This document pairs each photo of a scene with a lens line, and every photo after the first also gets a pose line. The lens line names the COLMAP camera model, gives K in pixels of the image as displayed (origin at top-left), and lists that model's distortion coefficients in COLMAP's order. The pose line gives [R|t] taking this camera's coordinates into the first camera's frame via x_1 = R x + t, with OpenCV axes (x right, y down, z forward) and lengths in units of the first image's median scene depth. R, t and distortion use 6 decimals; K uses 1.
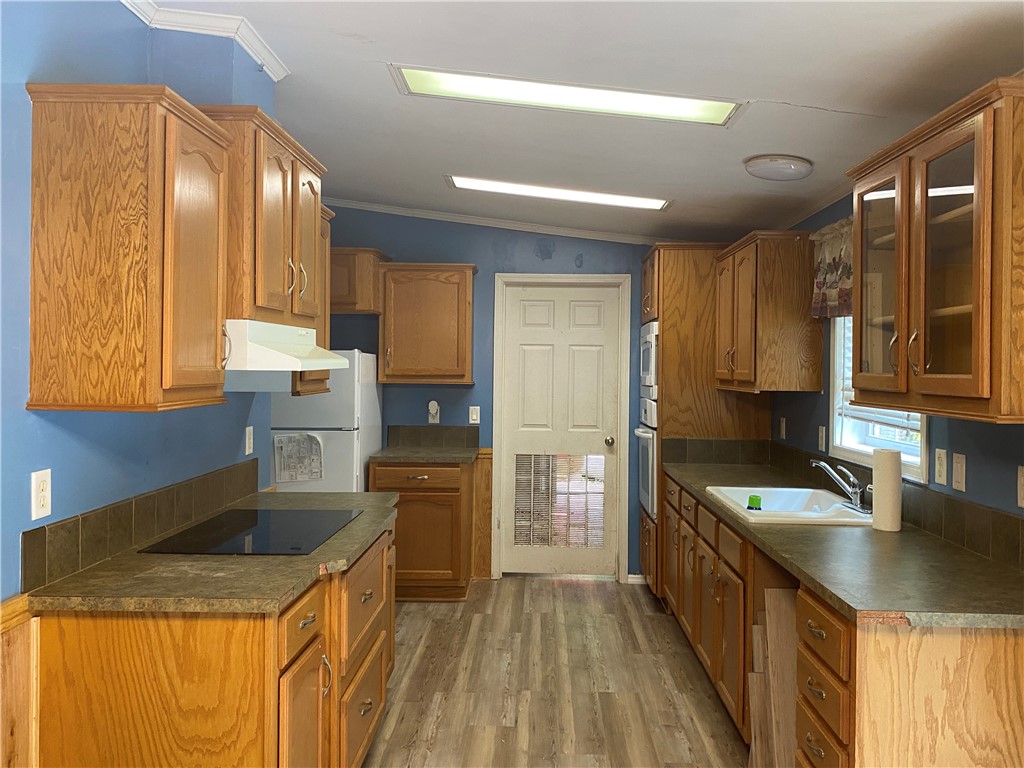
lens RADIAL K [[852.1, 0, 514.1], [0, 852.1, 381.2], [0, 0, 1]] dist [0.057299, -0.098315]
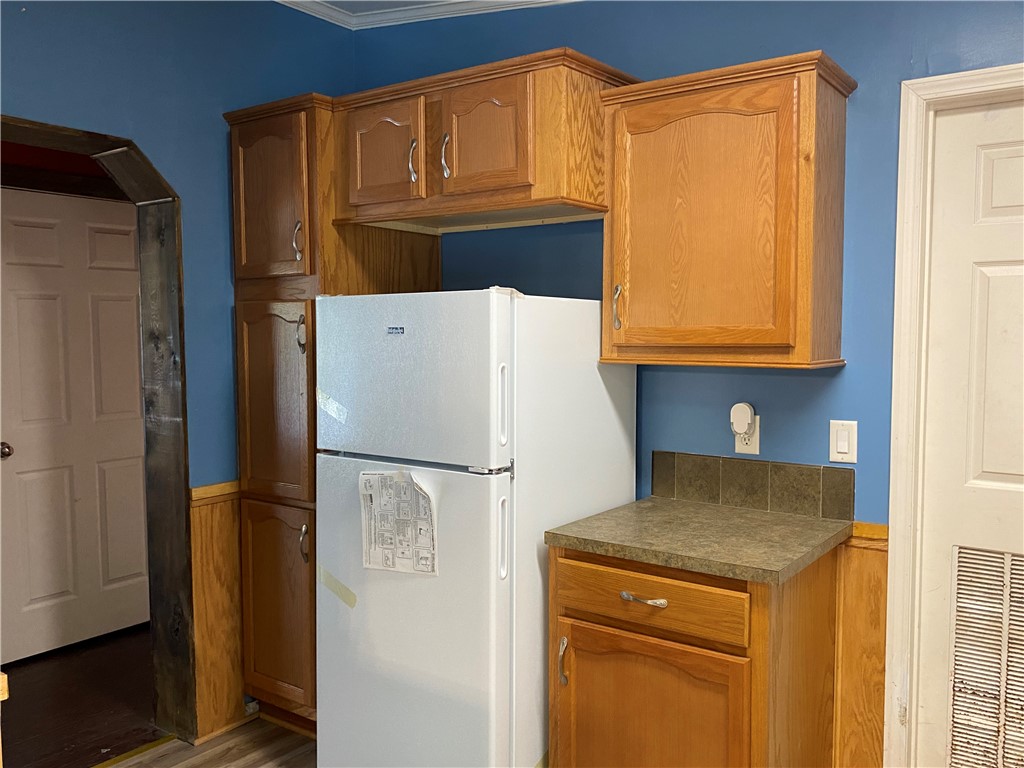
lens RADIAL K [[852.1, 0, 508.5], [0, 852.1, 381.0], [0, 0, 1]] dist [0.057299, -0.098315]
pose [[0.824104, 0.023198, -0.565963, 0.057355], [-0.000290, 0.999178, 0.040532, -0.006626], [0.566438, -0.033238, 0.823434, 0.597675]]
